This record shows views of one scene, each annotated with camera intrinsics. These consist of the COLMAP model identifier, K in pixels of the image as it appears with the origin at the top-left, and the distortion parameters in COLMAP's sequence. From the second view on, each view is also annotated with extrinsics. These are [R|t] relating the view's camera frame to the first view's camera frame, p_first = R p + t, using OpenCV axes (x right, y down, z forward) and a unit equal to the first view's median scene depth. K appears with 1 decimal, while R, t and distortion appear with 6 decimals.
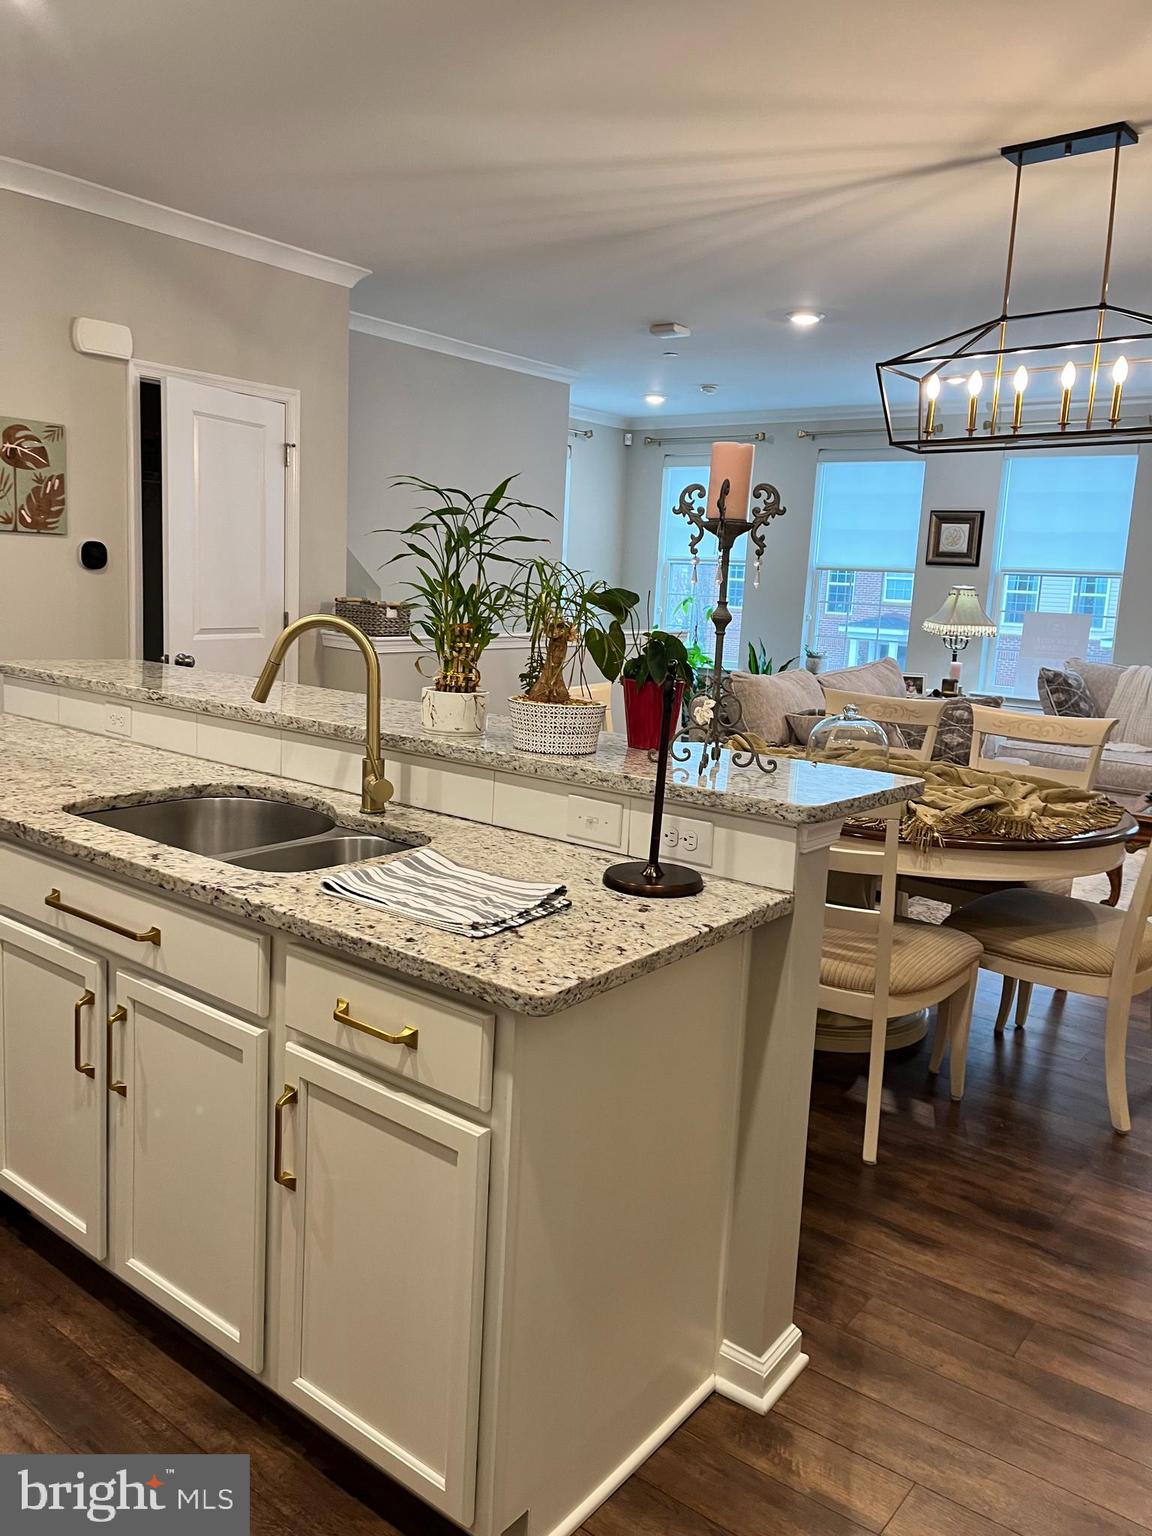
lens RADIAL K [[1163.0, 0, 562.9], [0, 1163.0, 752.4], [0, 0, 1]] dist [0.086436, -0.117050]
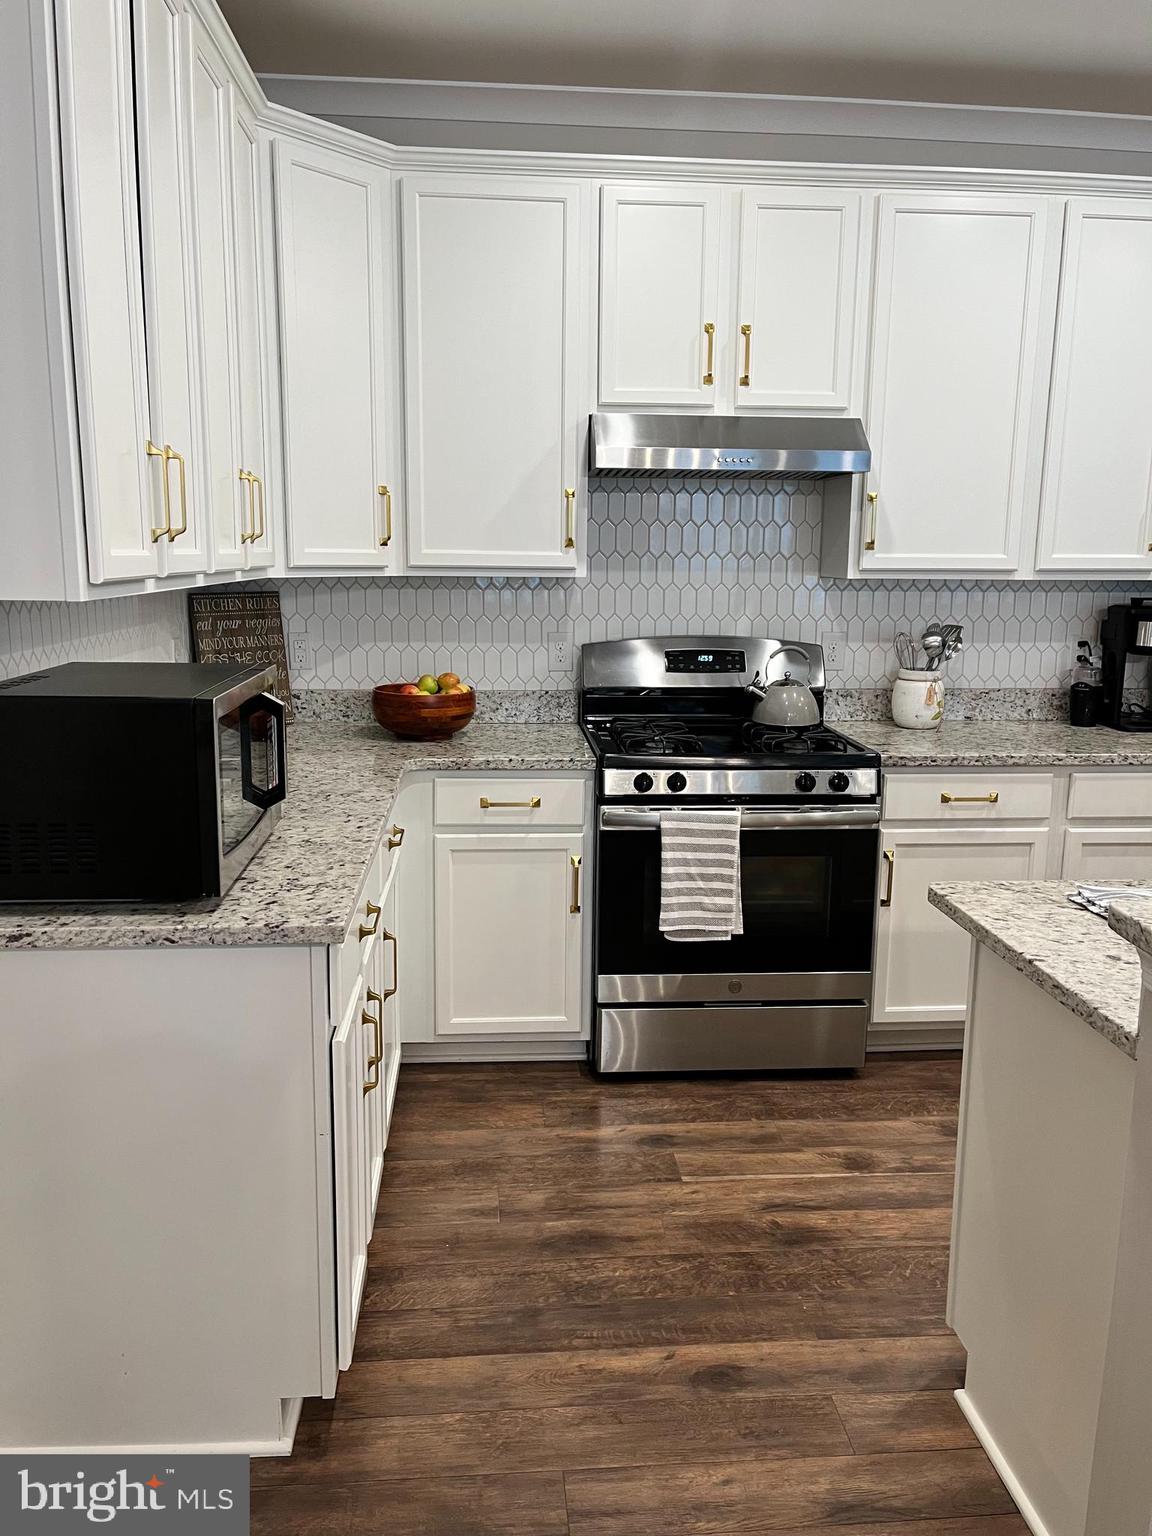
lens RADIAL K [[1161.8, 0, 572.1], [0, 1161.8, 764.8], [0, 0, 1]] dist [0.084673, -0.112042]
pose [[-0.728172, 0.071158, -0.681690, 0.888552], [-0.149649, 0.954093, 0.259445, -0.165182], [0.668858, 0.290935, -0.684095, 1.160136]]
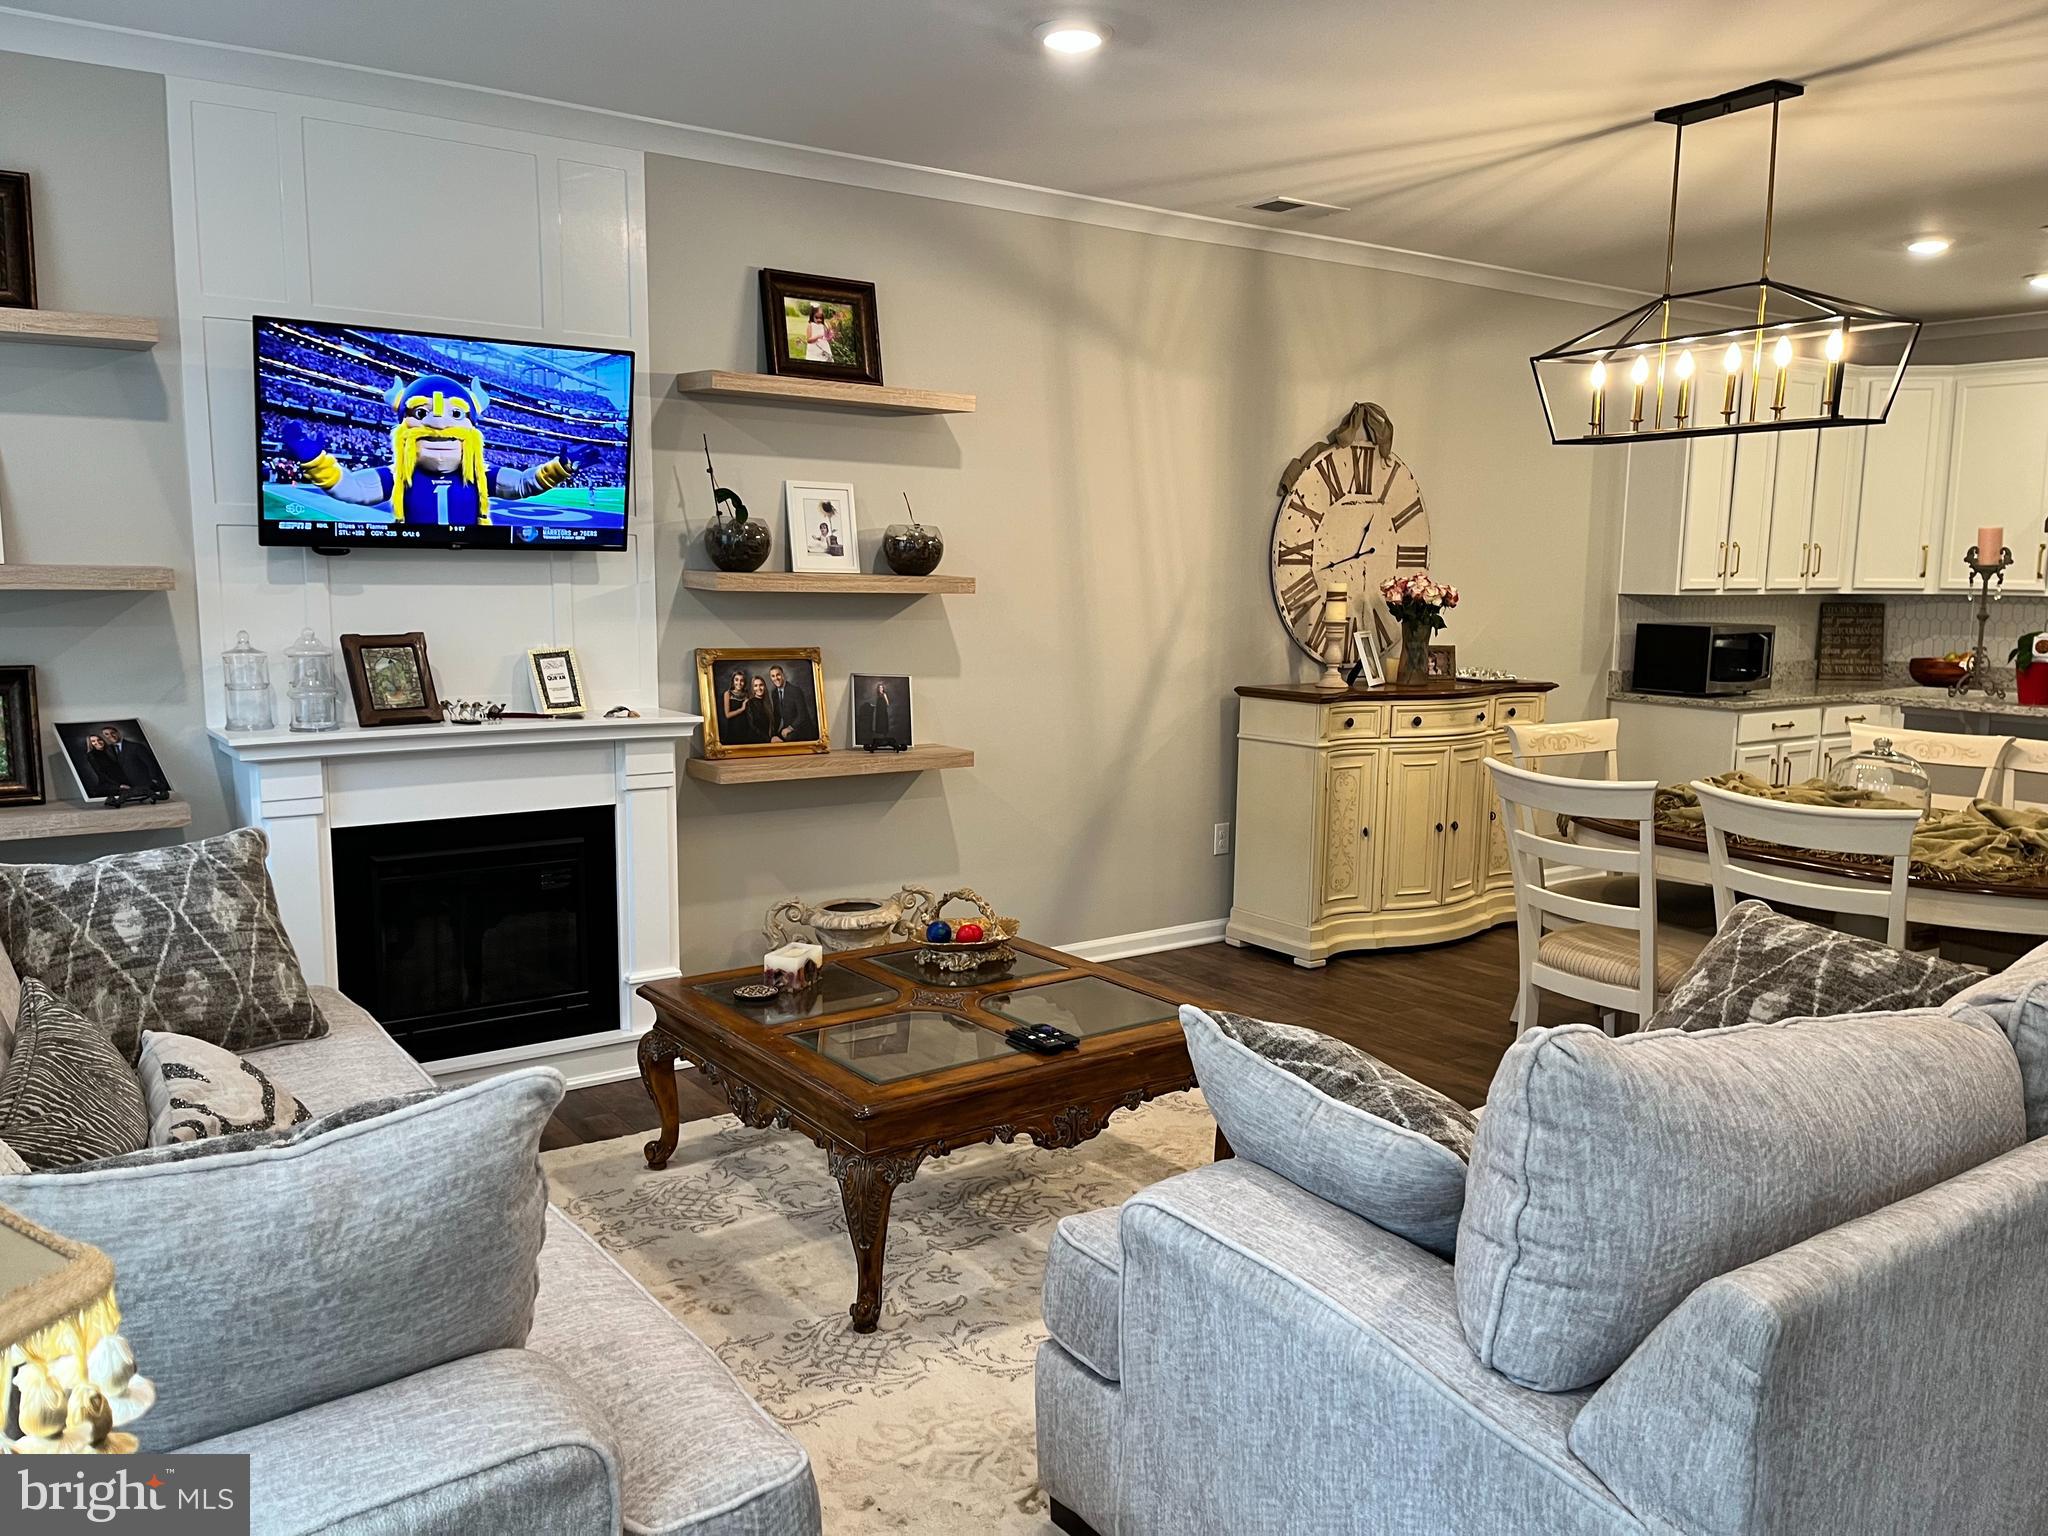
lens RADIAL K [[1548.6, 0, 1003.2], [0, 1548.6, 783.7], [0, 0, 1]] dist [0.074761, -0.085025]
pose [[-0.954240, -0.097504, 0.282699, 0.979163], [-0.010460, 0.955655, 0.294302, -0.632666], [-0.298858, 0.277878, -0.912945, 4.189430]]
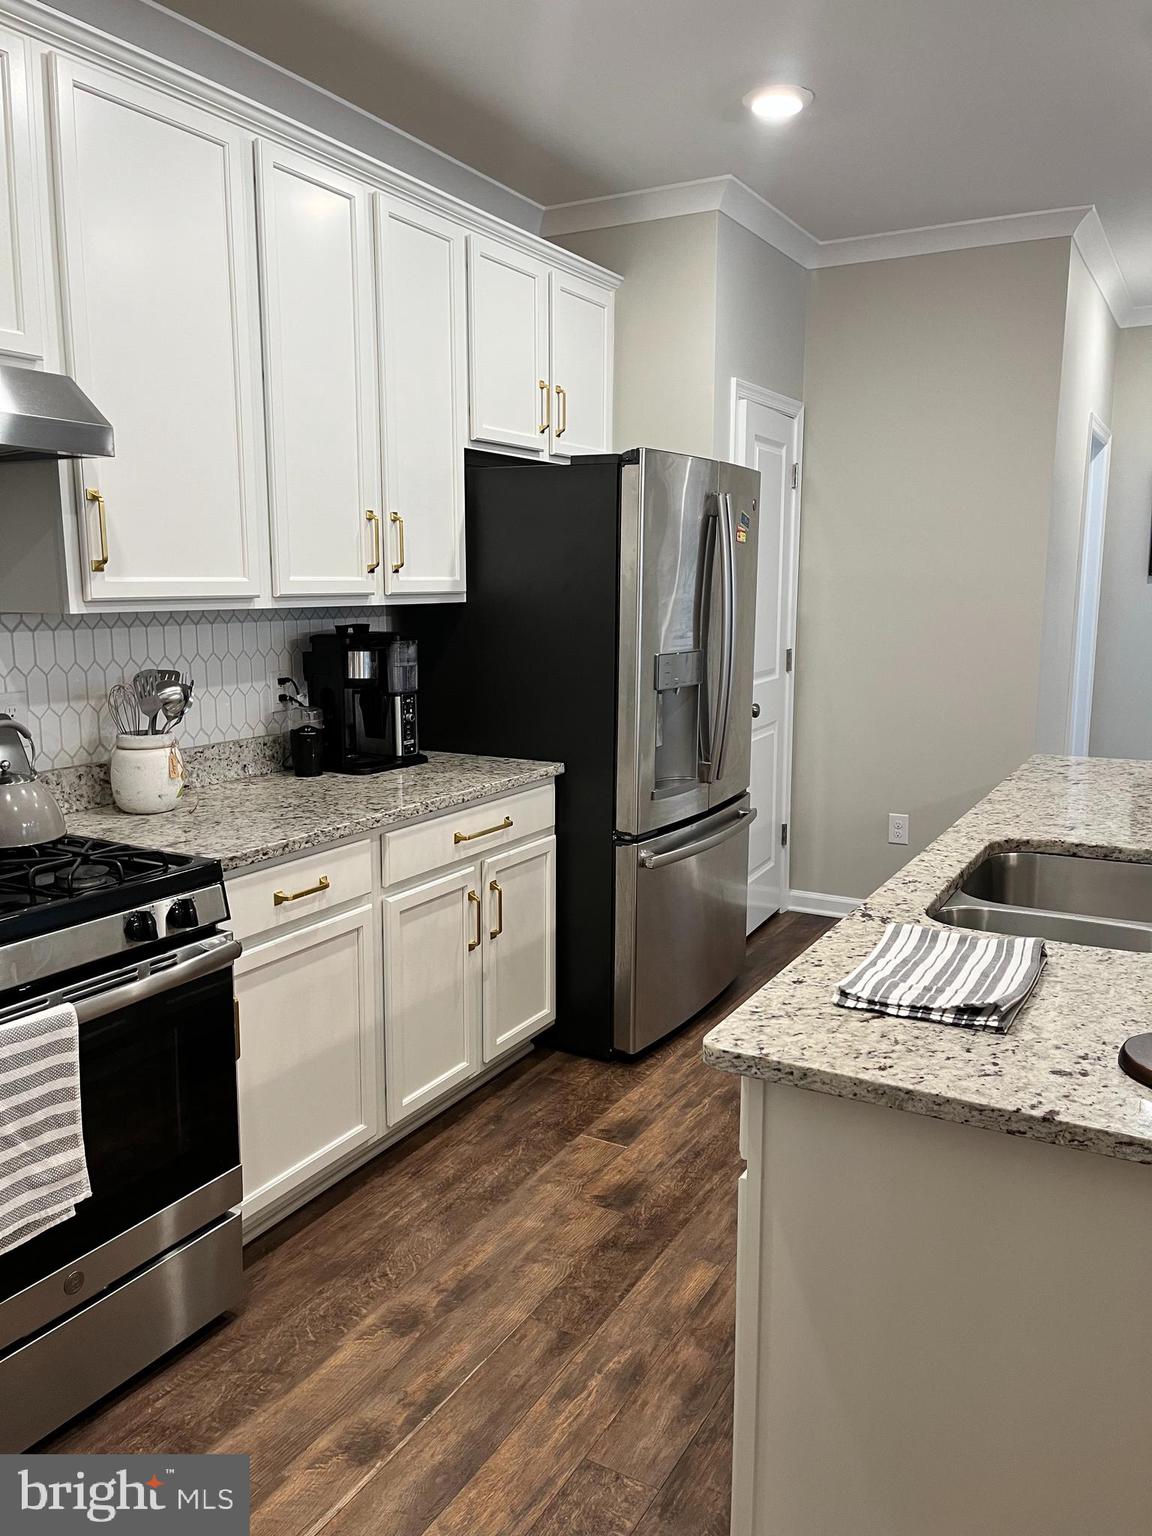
lens RADIAL K [[1165.0, 0, 577.1], [0, 1165.0, 760.2], [0, 0, 1]] dist [0.078543, -0.104638]
pose [[0.154805, 0.105889, -0.982254, 0.647511], [-0.143832, 0.986062, 0.083631, -0.068005], [0.977419, 0.128333, 0.167878, 0.492527]]
